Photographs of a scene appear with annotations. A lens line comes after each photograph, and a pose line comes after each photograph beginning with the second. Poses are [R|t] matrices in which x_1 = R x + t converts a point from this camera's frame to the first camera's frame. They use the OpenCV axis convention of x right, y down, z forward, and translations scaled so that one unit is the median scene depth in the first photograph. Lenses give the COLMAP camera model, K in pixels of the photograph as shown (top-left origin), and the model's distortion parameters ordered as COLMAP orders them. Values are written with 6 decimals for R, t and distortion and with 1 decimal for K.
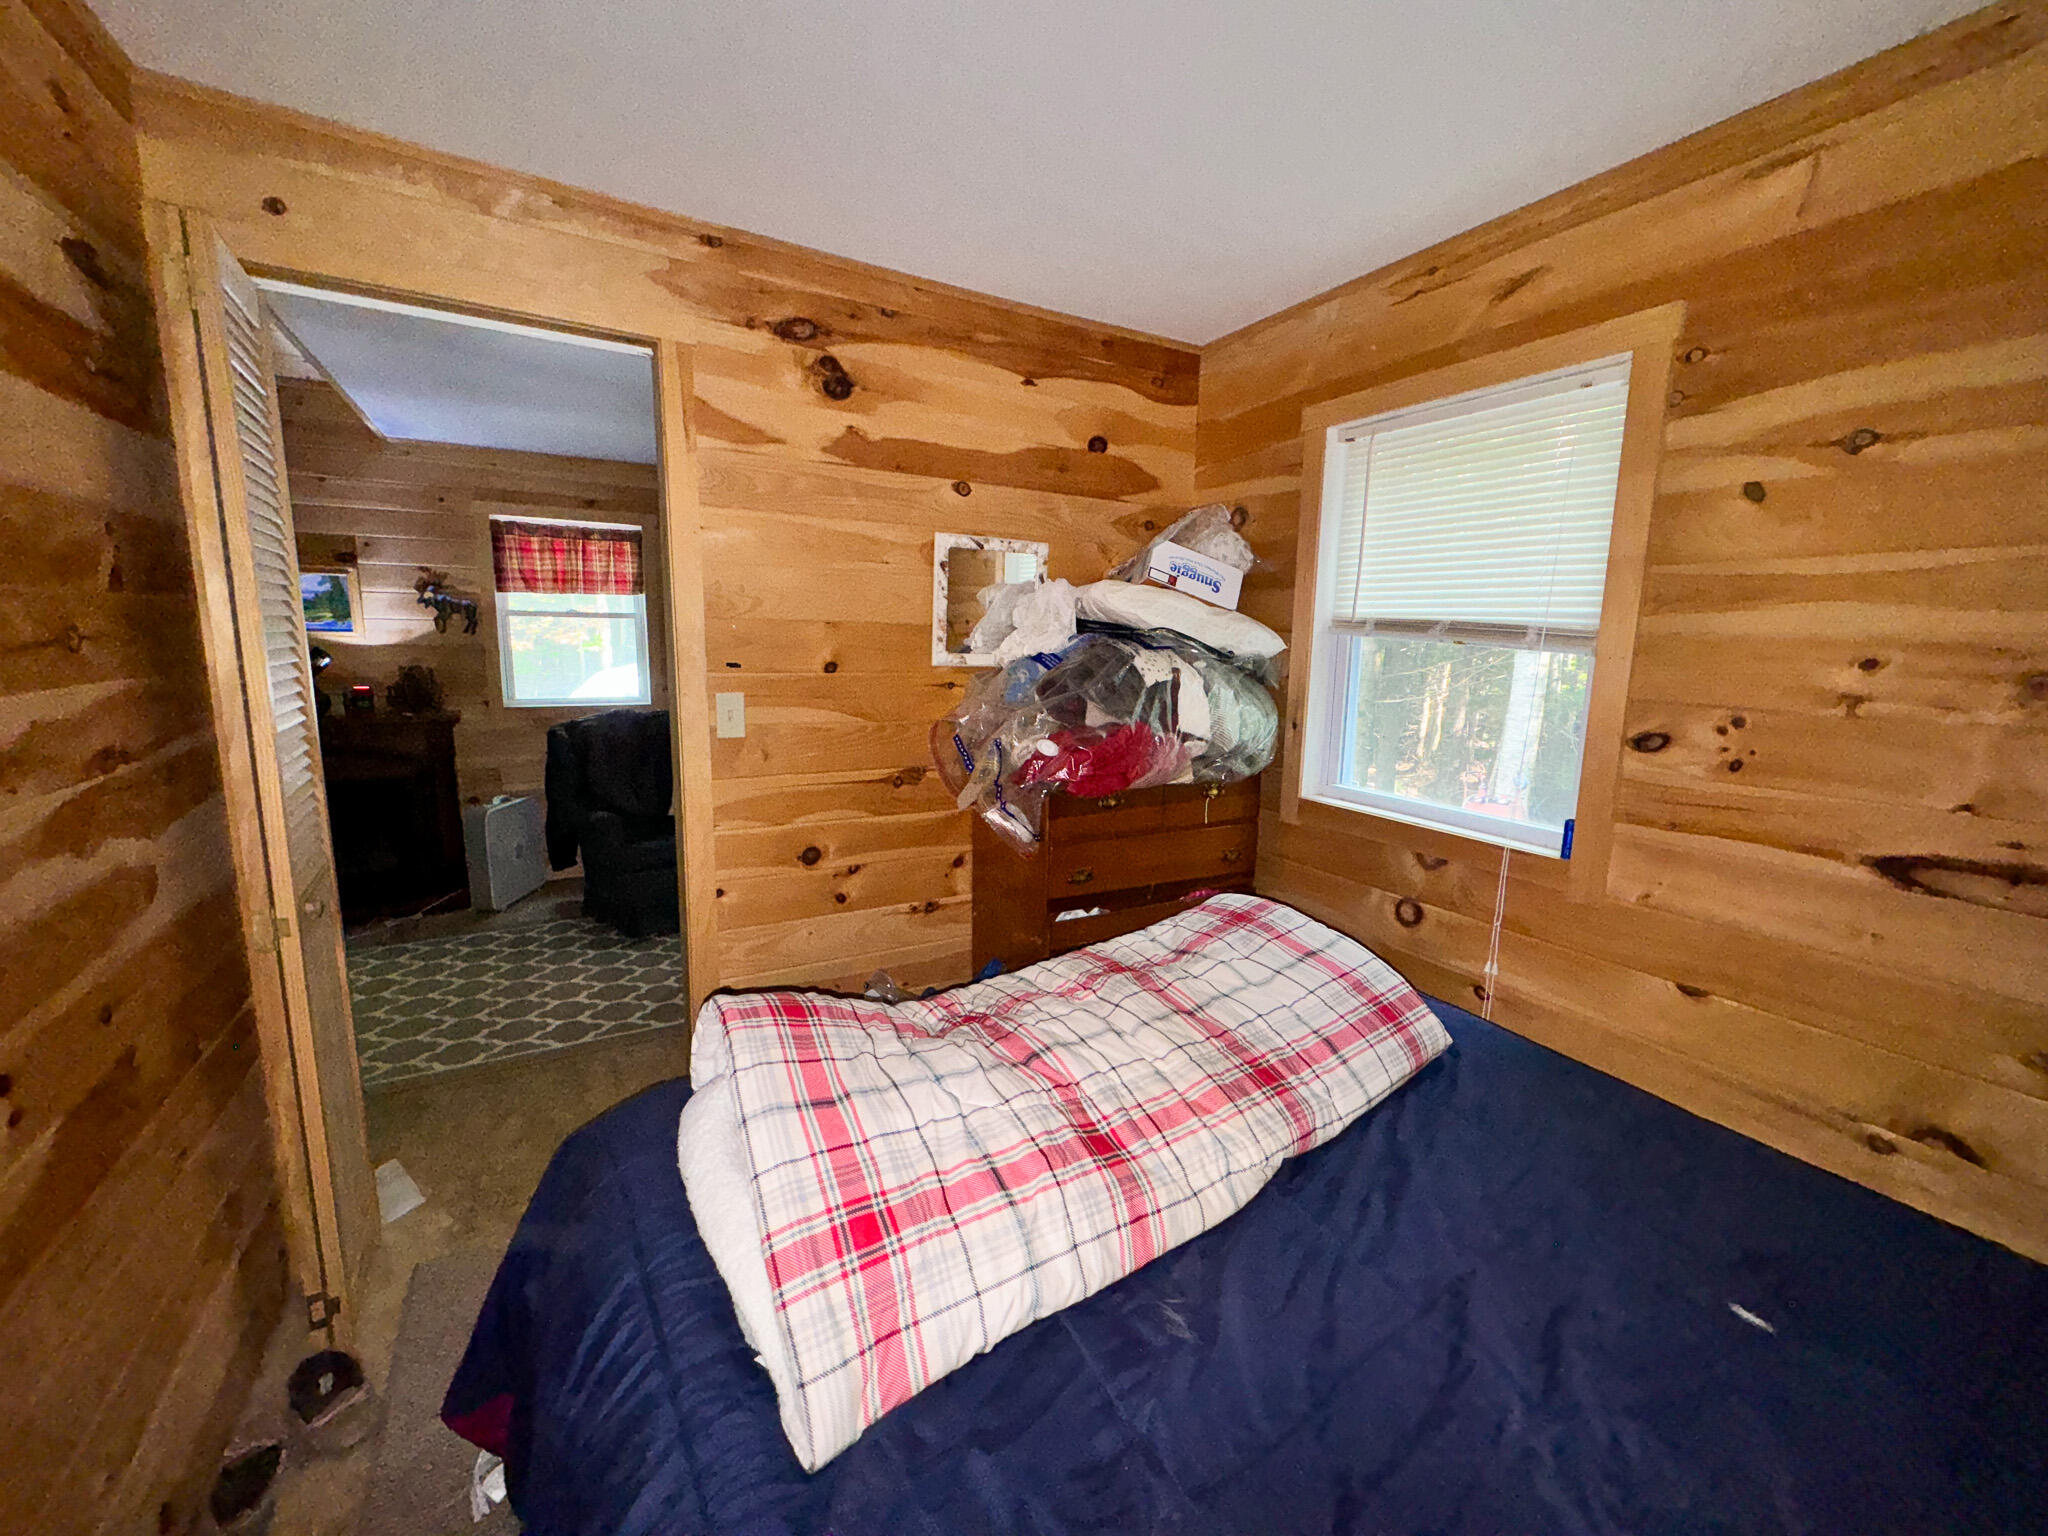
lens RADIAL K [[809.0, 0, 1026.6], [0, 809.0, 757.6], [0, 0, 1]] dist [-0.000942, -0.000148]
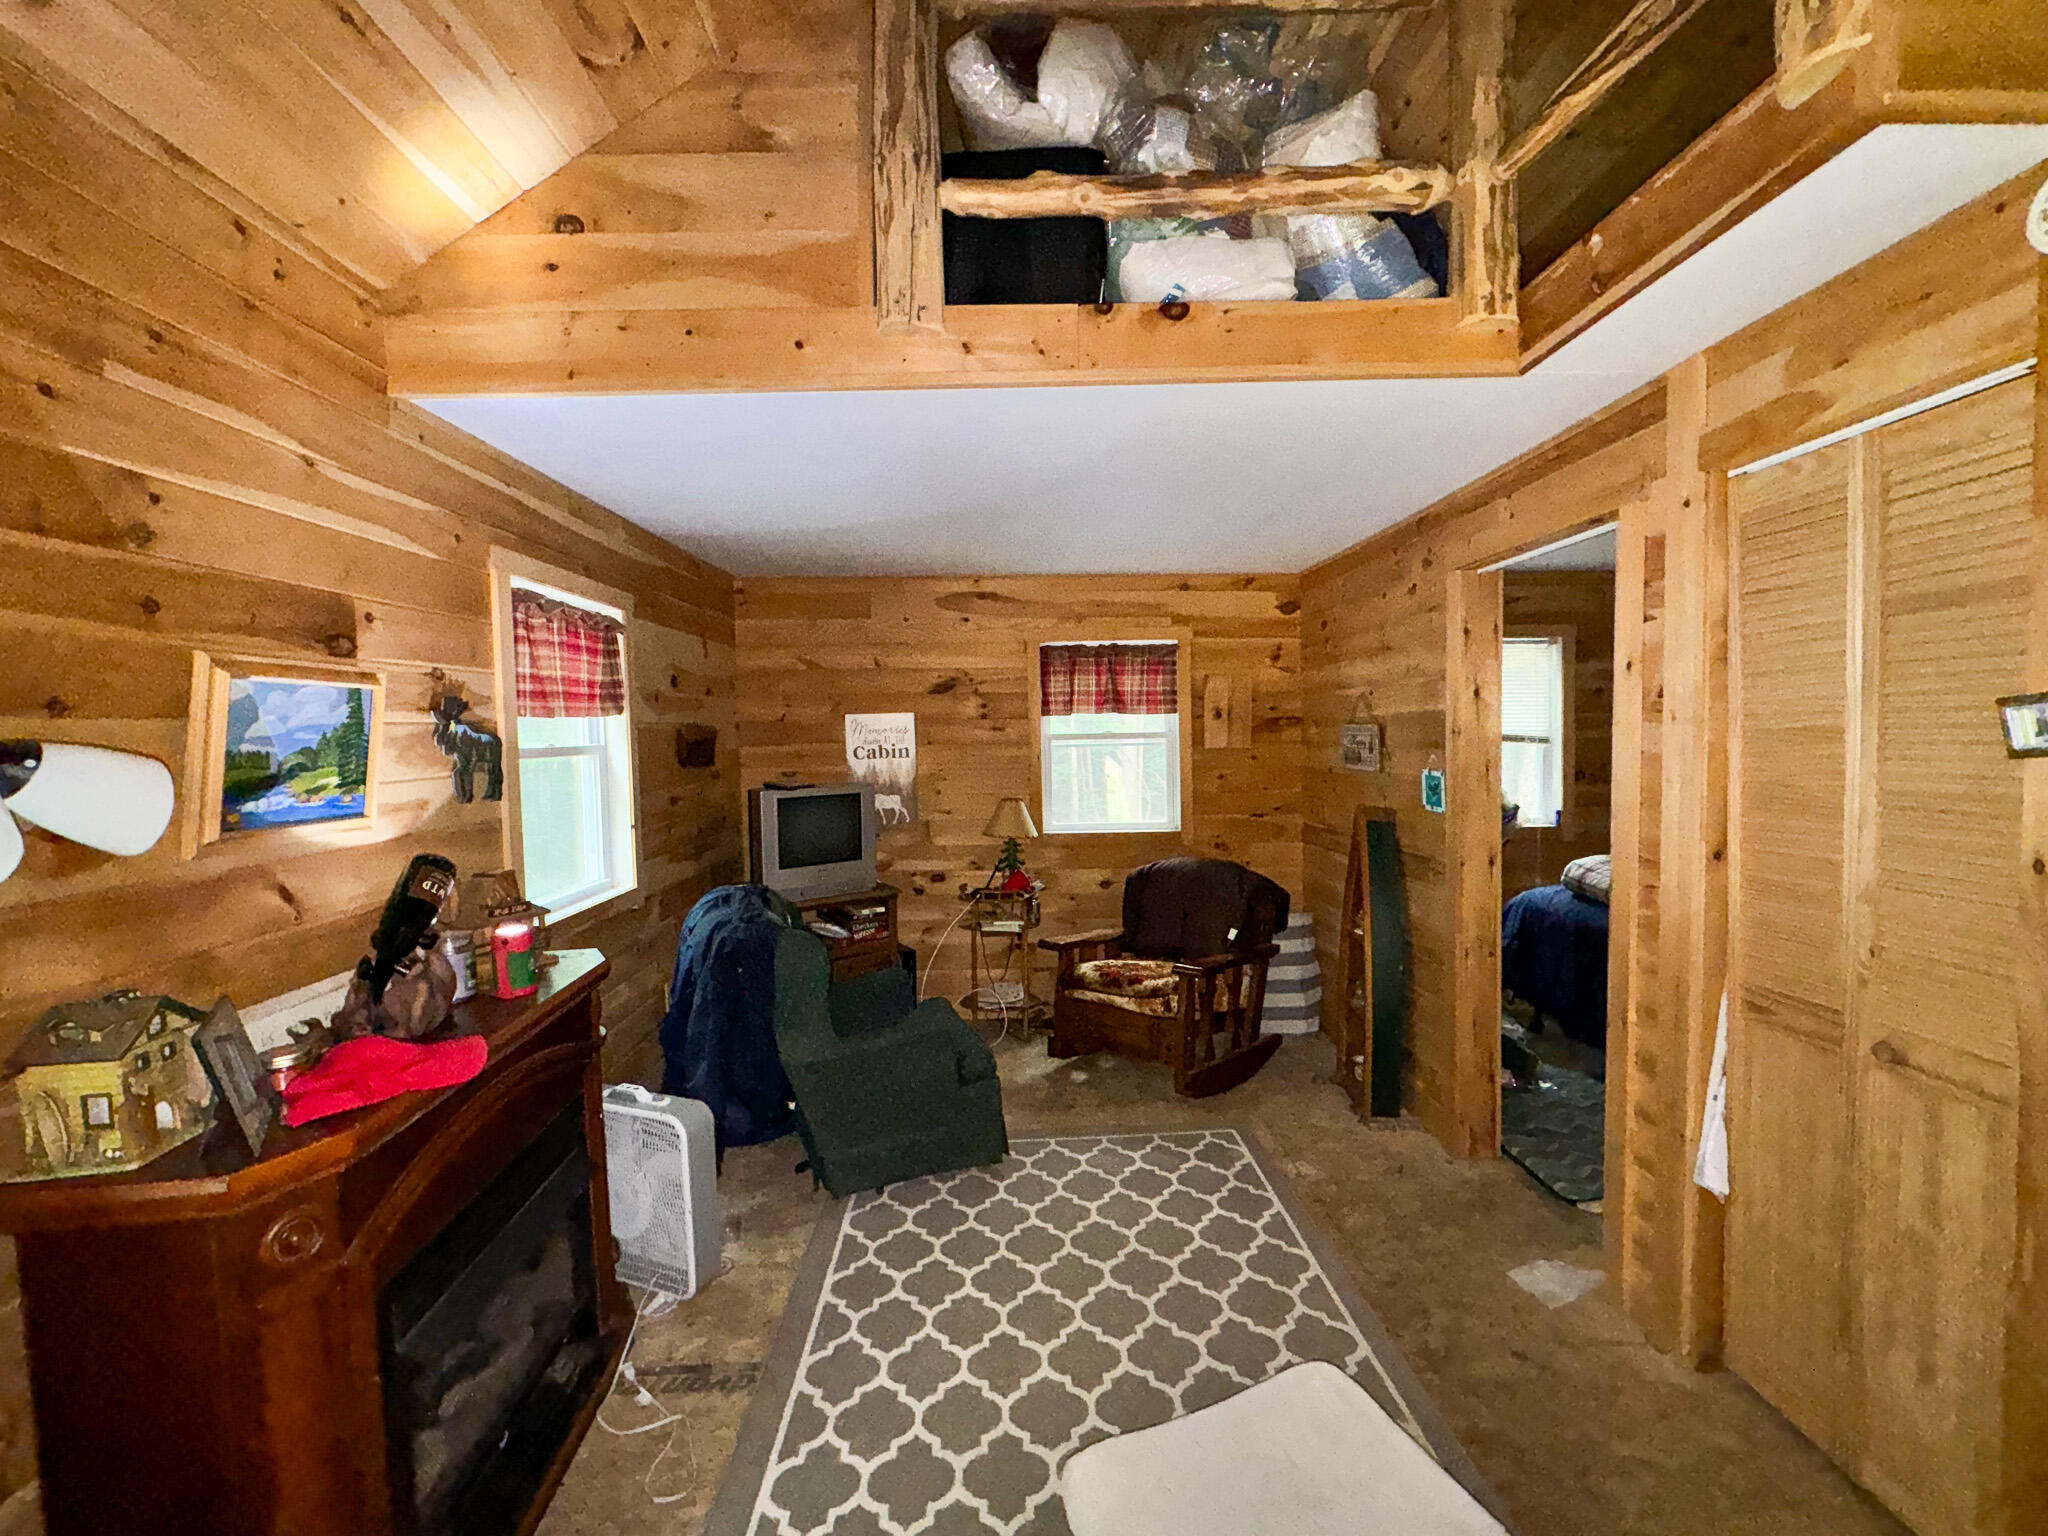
lens RADIAL K [[852.0, 0, 1026.6], [0, 852.0, 760.3], [0, 0, 1]] dist [-0.000886, 0.000003]
pose [[0.481824, -0.056819, 0.874424, -0.984446], [0.157322, 0.987290, -0.022534, -0.111957], [-0.862030, 0.148423, 0.484639, 0.445138]]
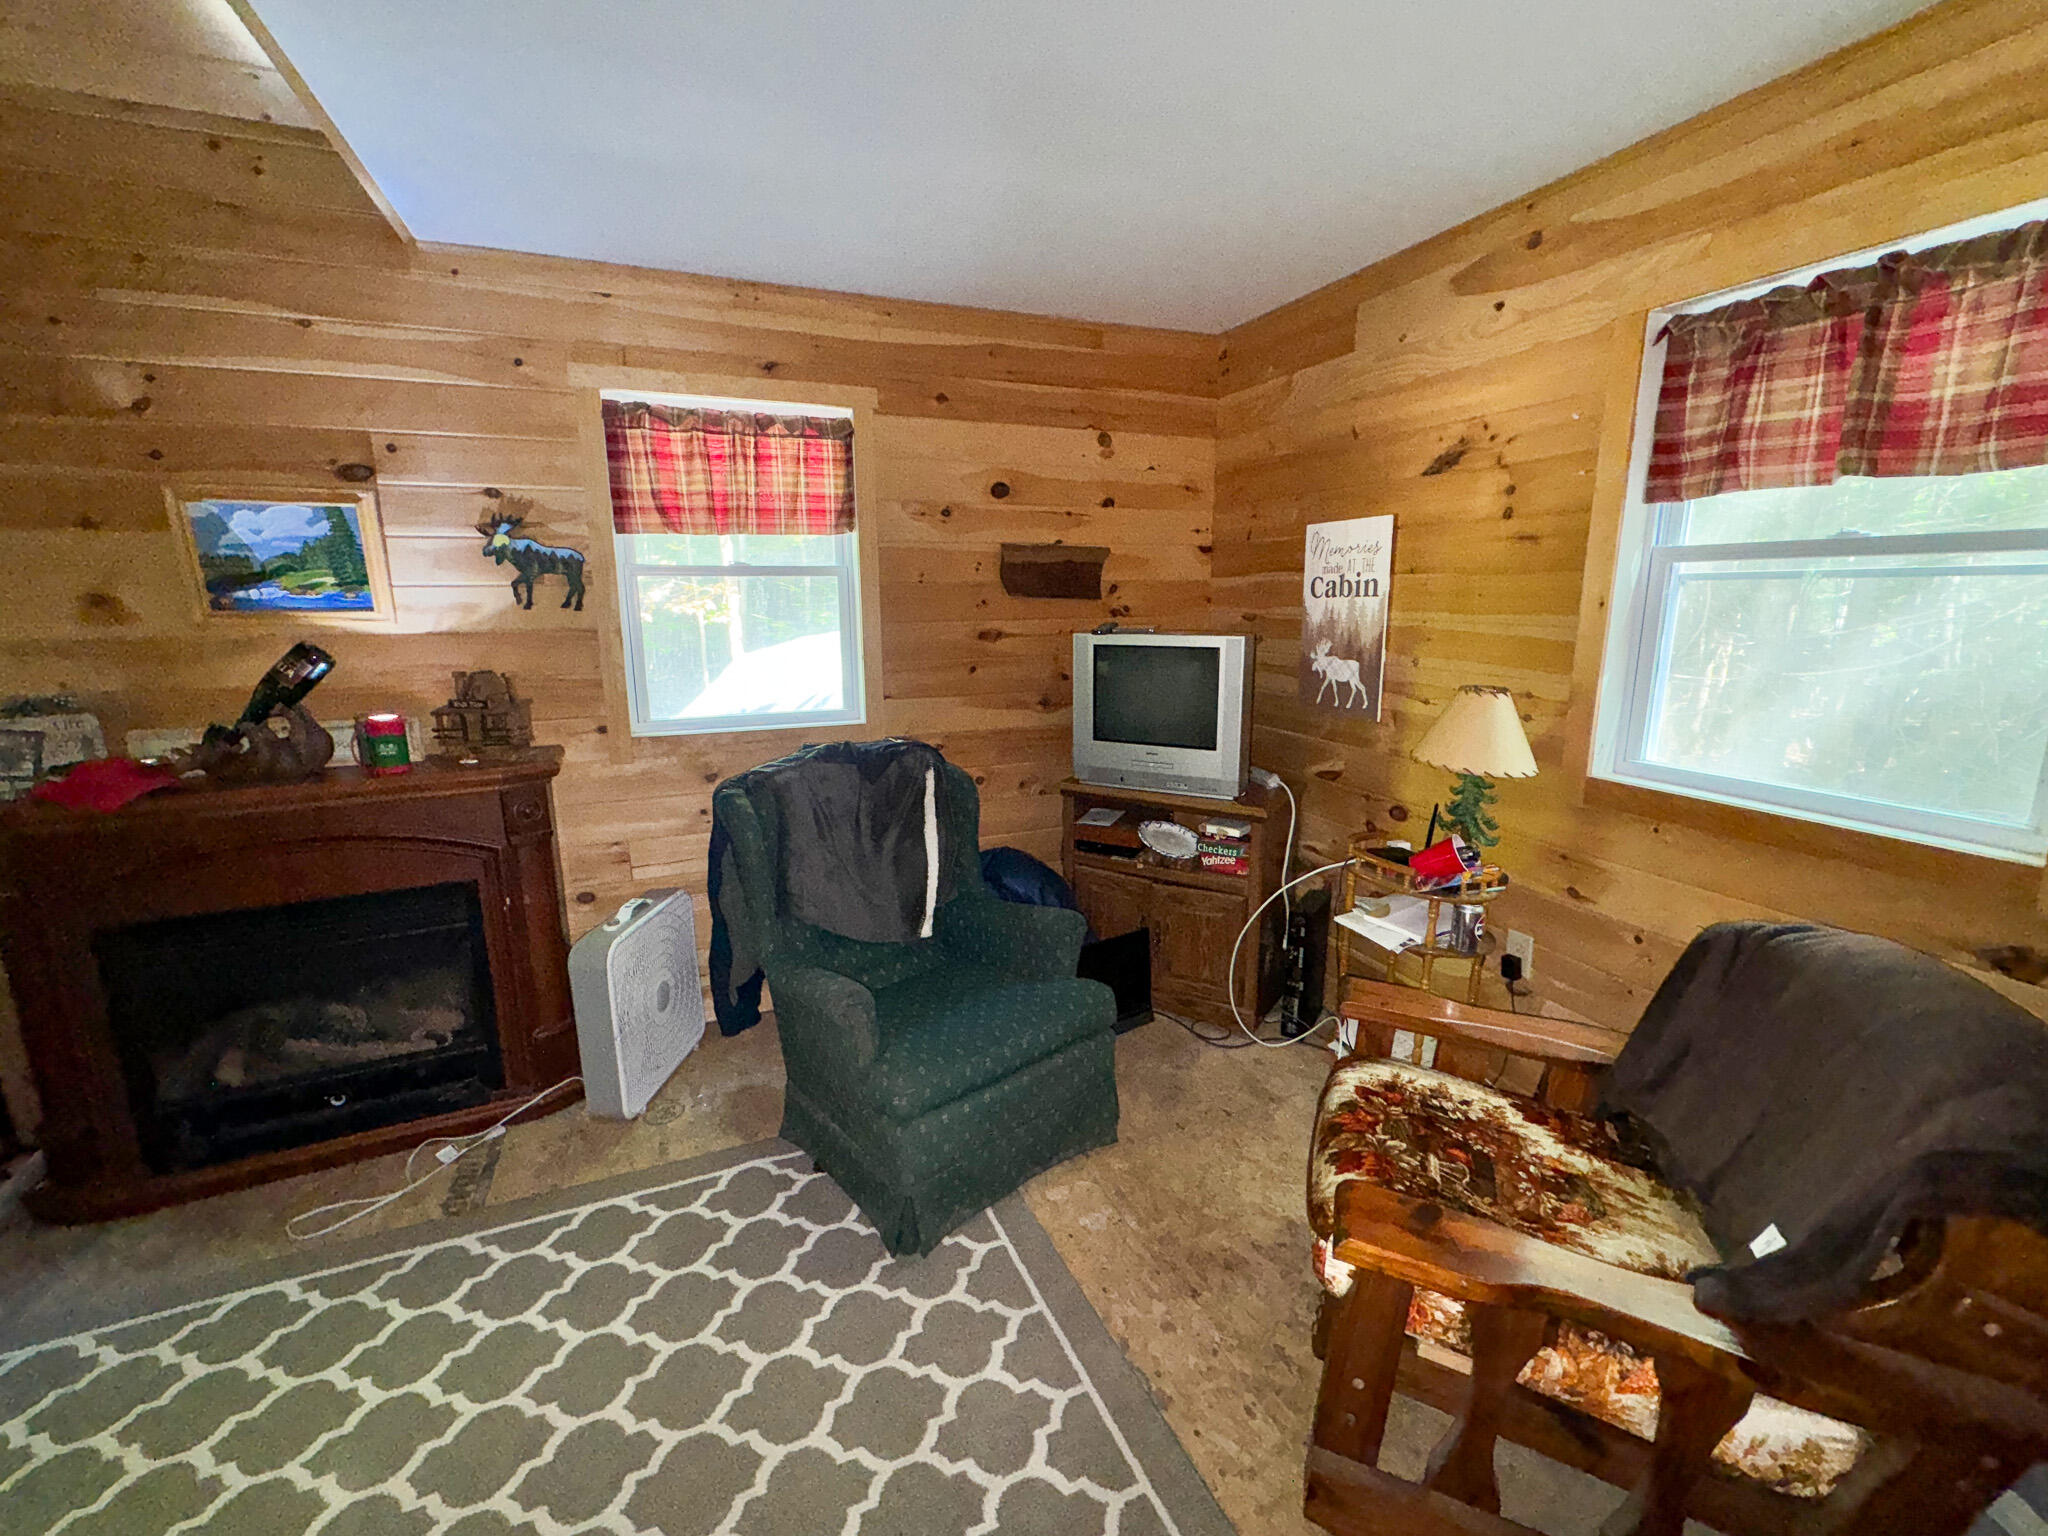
lens RADIAL K [[852.0, 0, 1026.6], [0, 852.0, 760.3], [0, 0, 1]] dist [-0.000886, 0.000003]
pose [[0.991811, 0.002683, -0.127686, -0.299184], [0.002812, 0.999078, 0.042835, -0.072735], [0.127683, -0.042843, 0.990889, 0.448048]]
